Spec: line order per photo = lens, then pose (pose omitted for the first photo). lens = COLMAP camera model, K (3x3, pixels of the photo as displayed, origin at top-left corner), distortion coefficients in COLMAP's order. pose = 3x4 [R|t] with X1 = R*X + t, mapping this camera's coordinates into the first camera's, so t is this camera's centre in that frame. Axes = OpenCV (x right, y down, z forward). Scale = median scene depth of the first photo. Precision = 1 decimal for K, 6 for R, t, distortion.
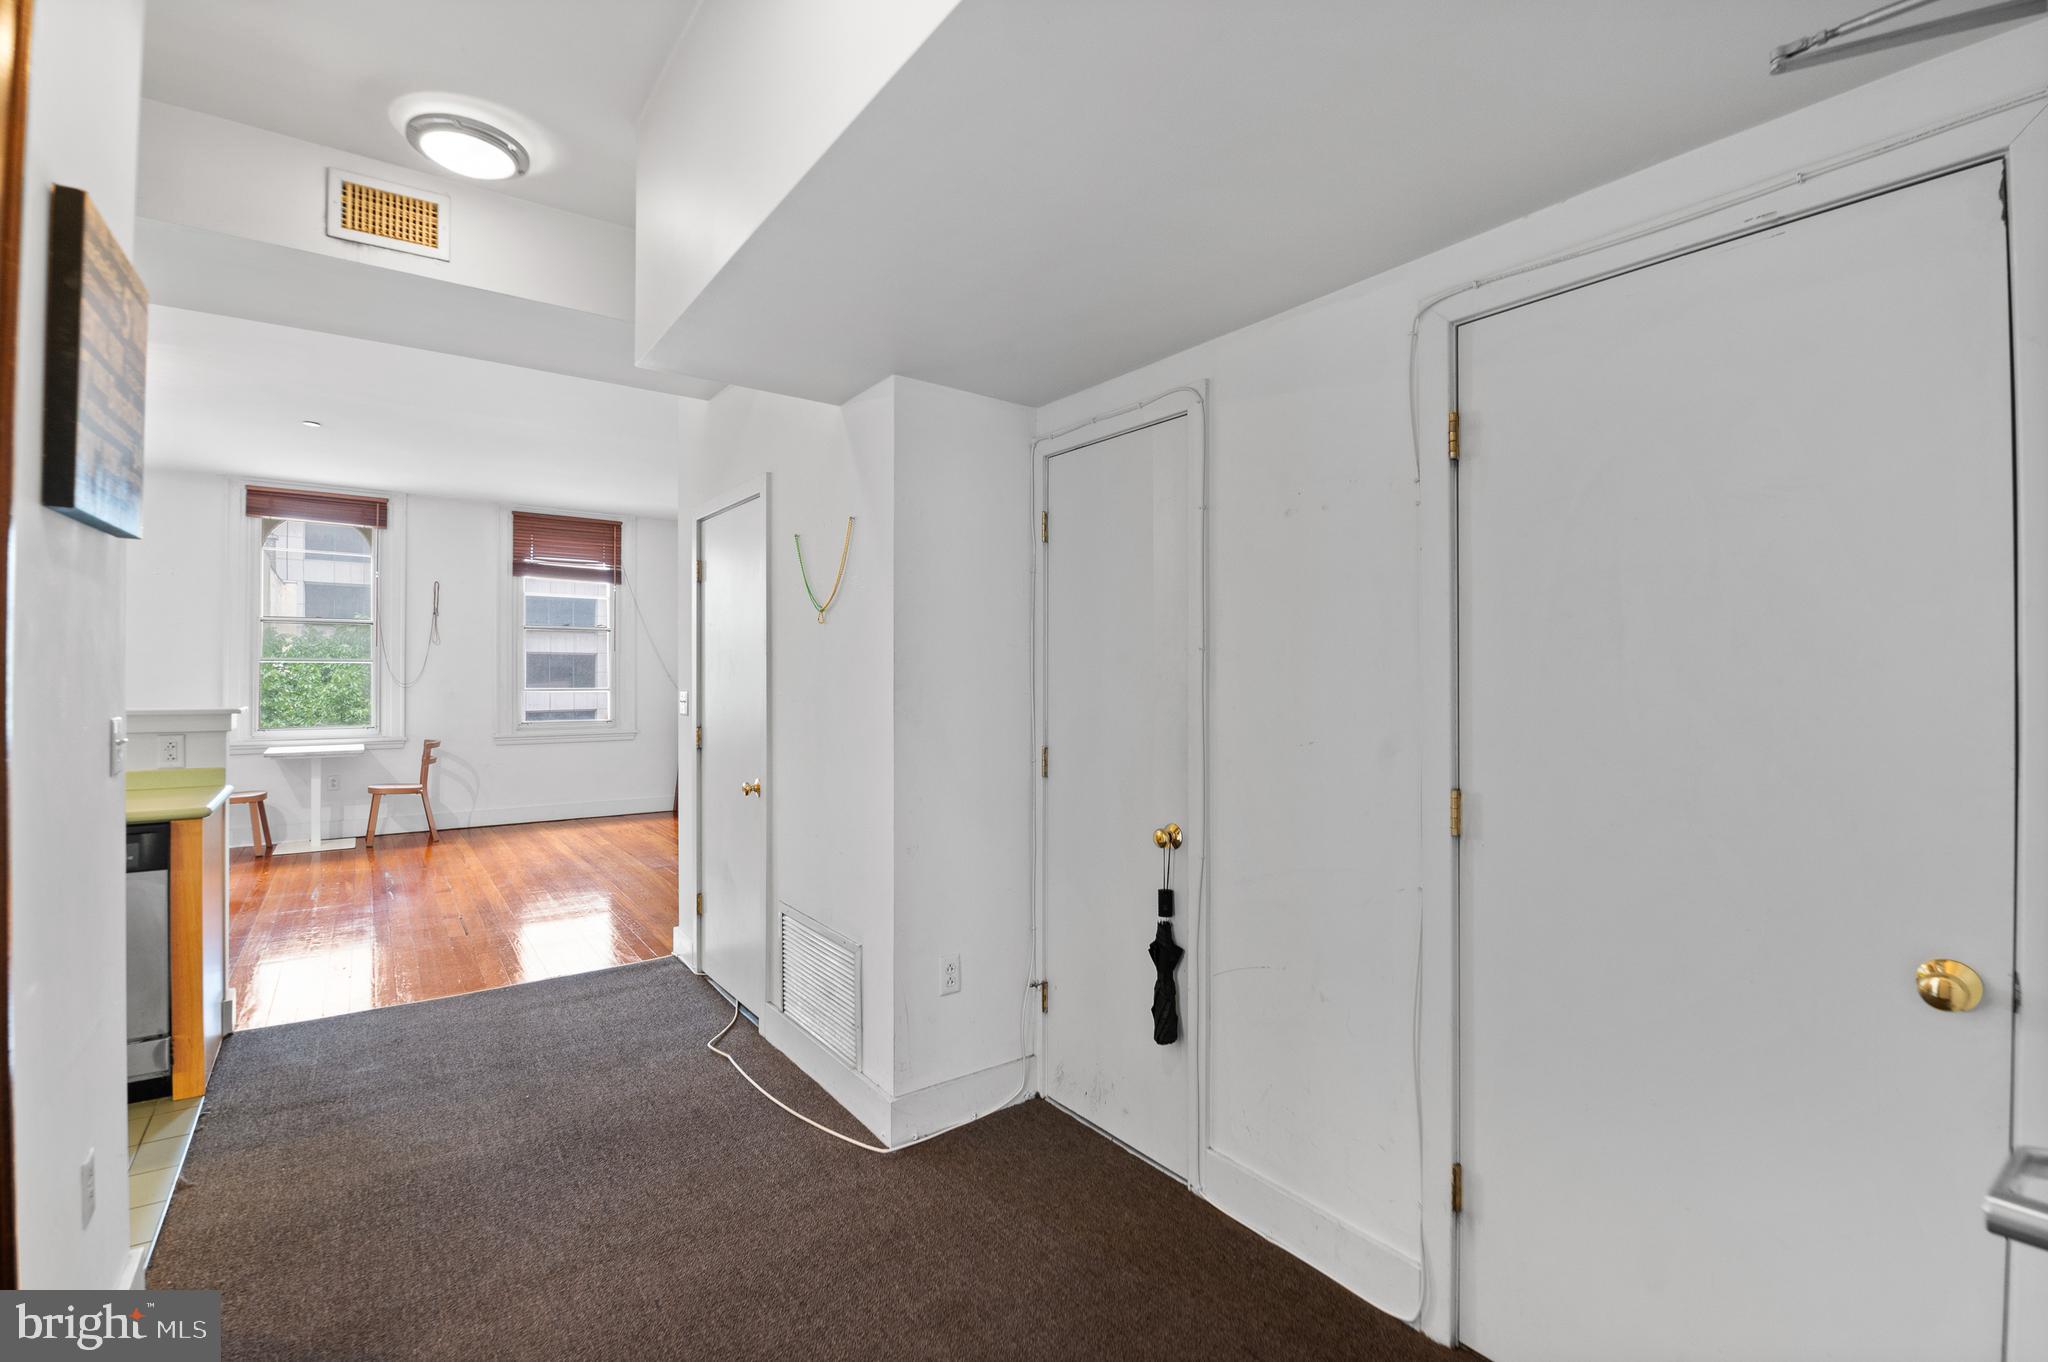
lens RADIAL K [[907.6, 0, 1028.1], [0, 907.6, 674.3], [0, 0, 1]] dist [-0.001681, 0.000063]
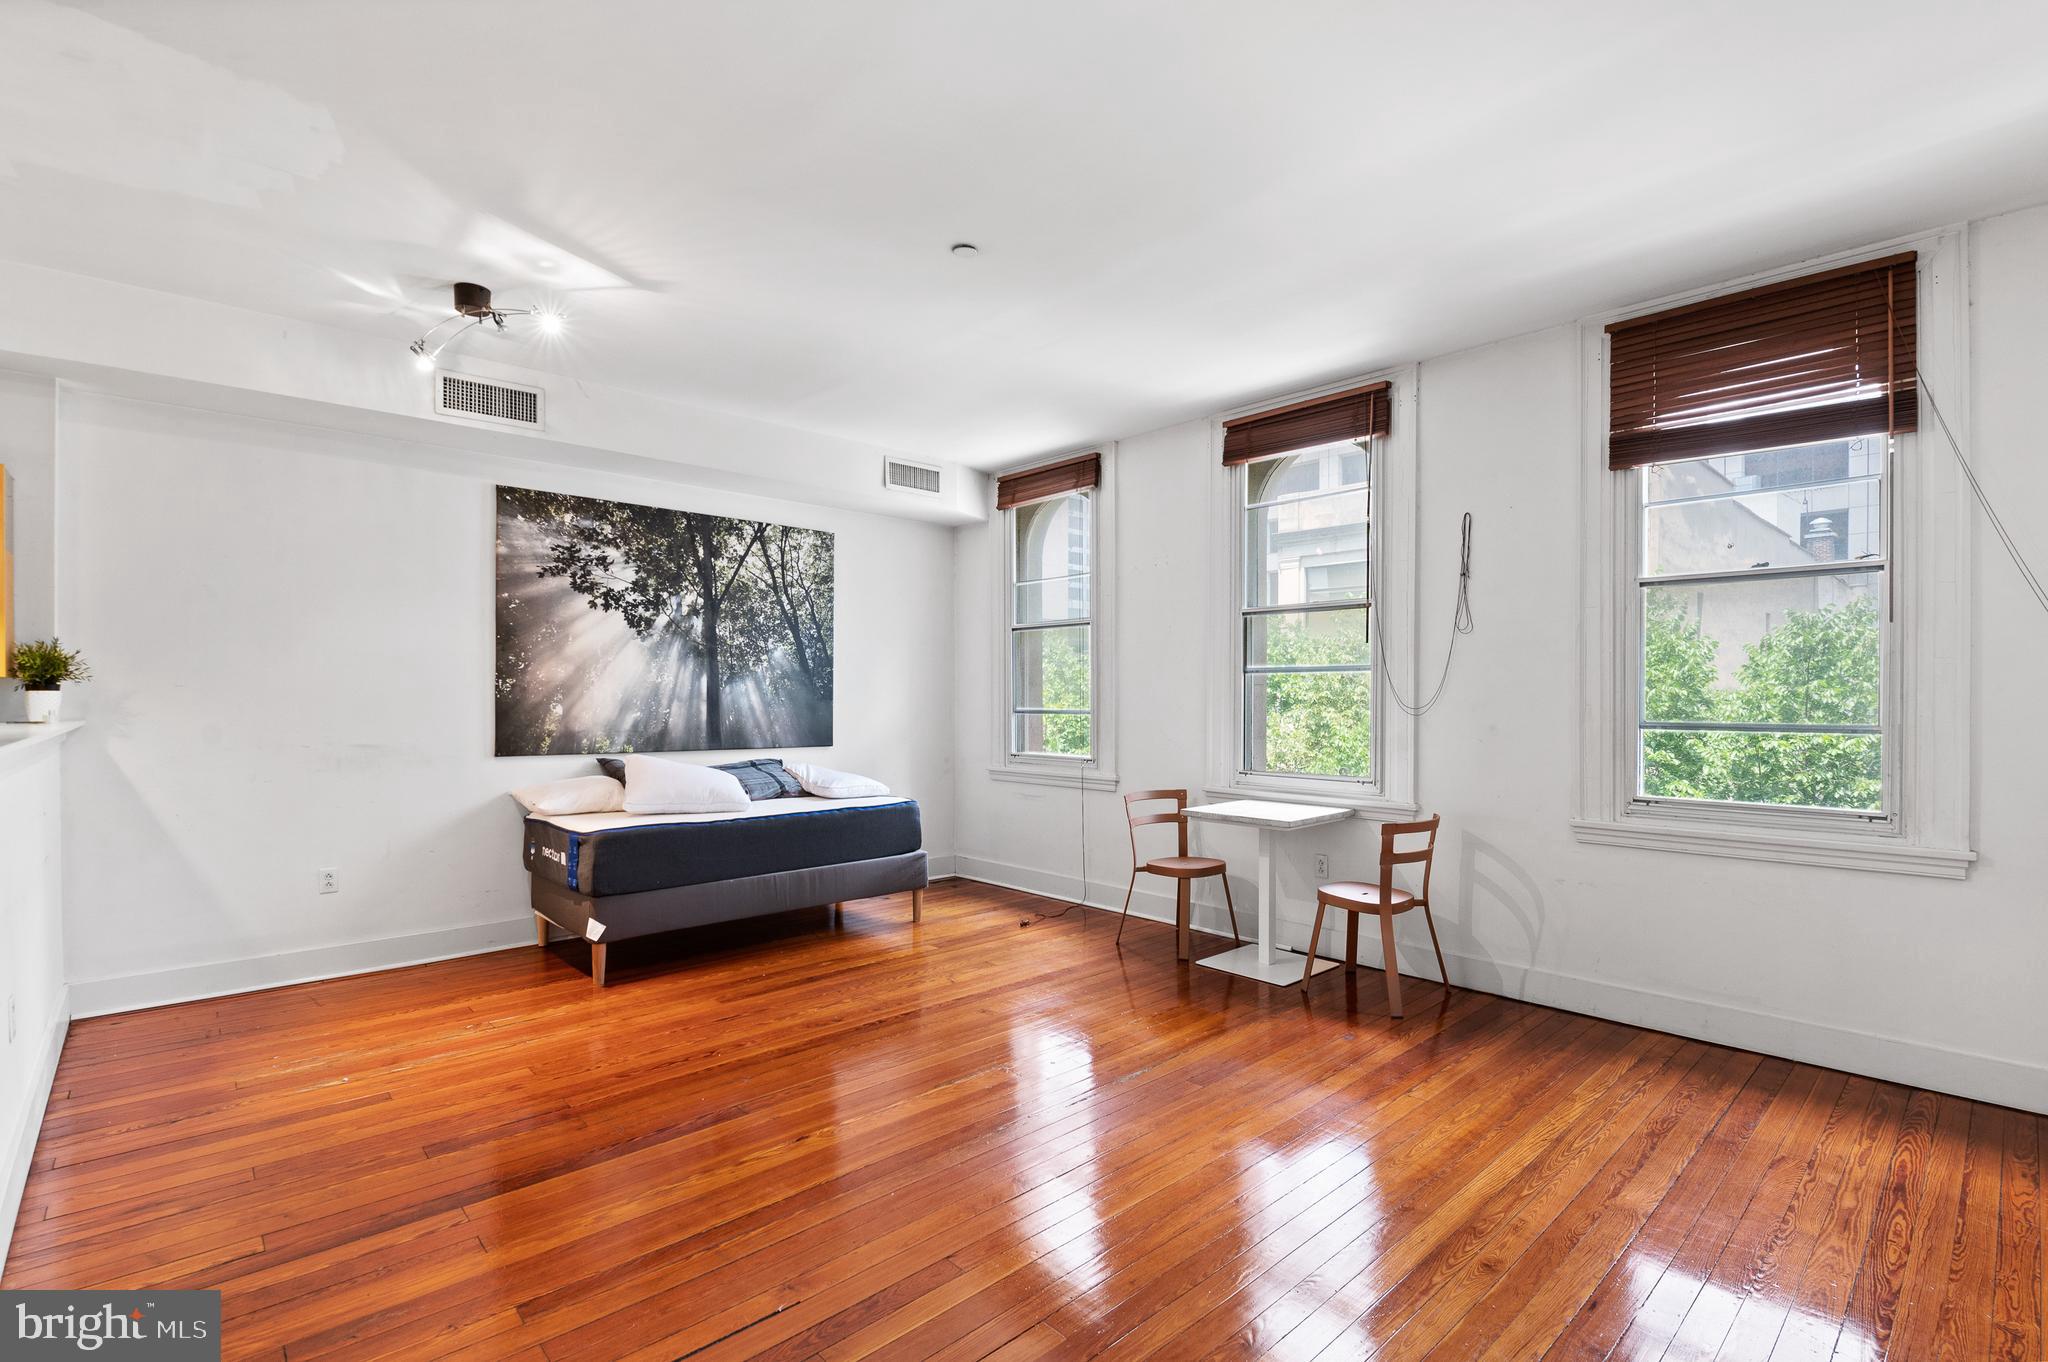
lens RADIAL K [[938.6, 0, 1003.4], [0, 938.6, 705.0], [0, 0, 1]] dist [-0.013136, -0.000608]
pose [[0.100391, 0.006634, -0.994926, -0.356594], [0.002047, 0.999974, 0.006874, 0.009484], [0.994946, -0.002727, 0.100375, 1.681337]]
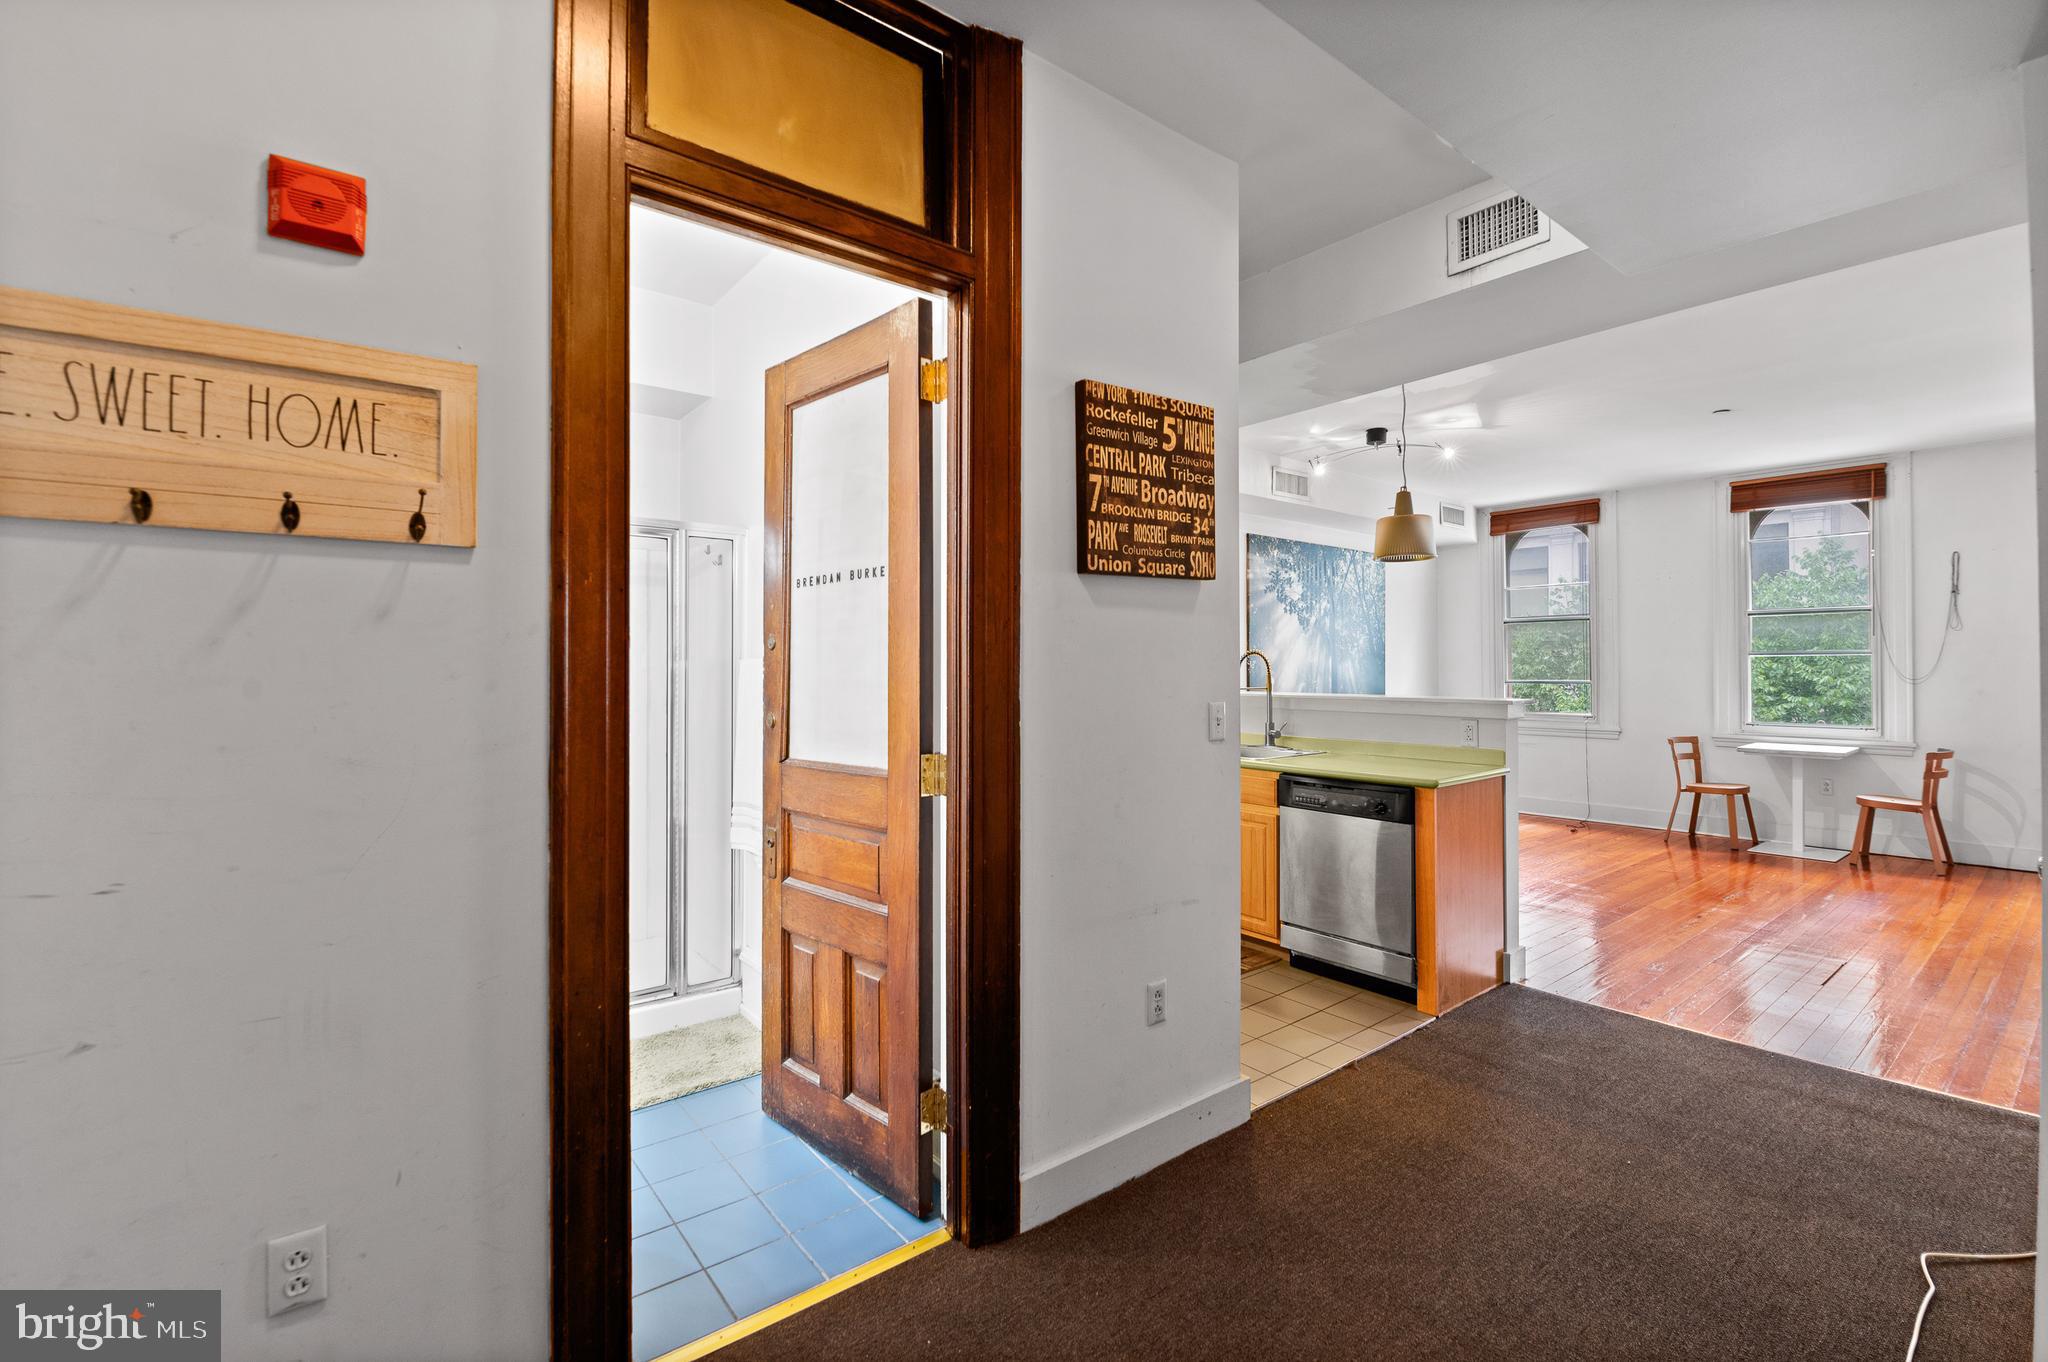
lens RADIAL K [[906.0, 0, 1024.6], [0, 906.0, 665.6], [0, 0, 1]] dist [-0.004255, -0.000915]
pose [[0.042156, -0.005890, -0.999094, 0.258764], [0.004369, 0.999974, -0.005711, -0.002377], [0.999101, -0.004124, 0.042180, 0.362019]]
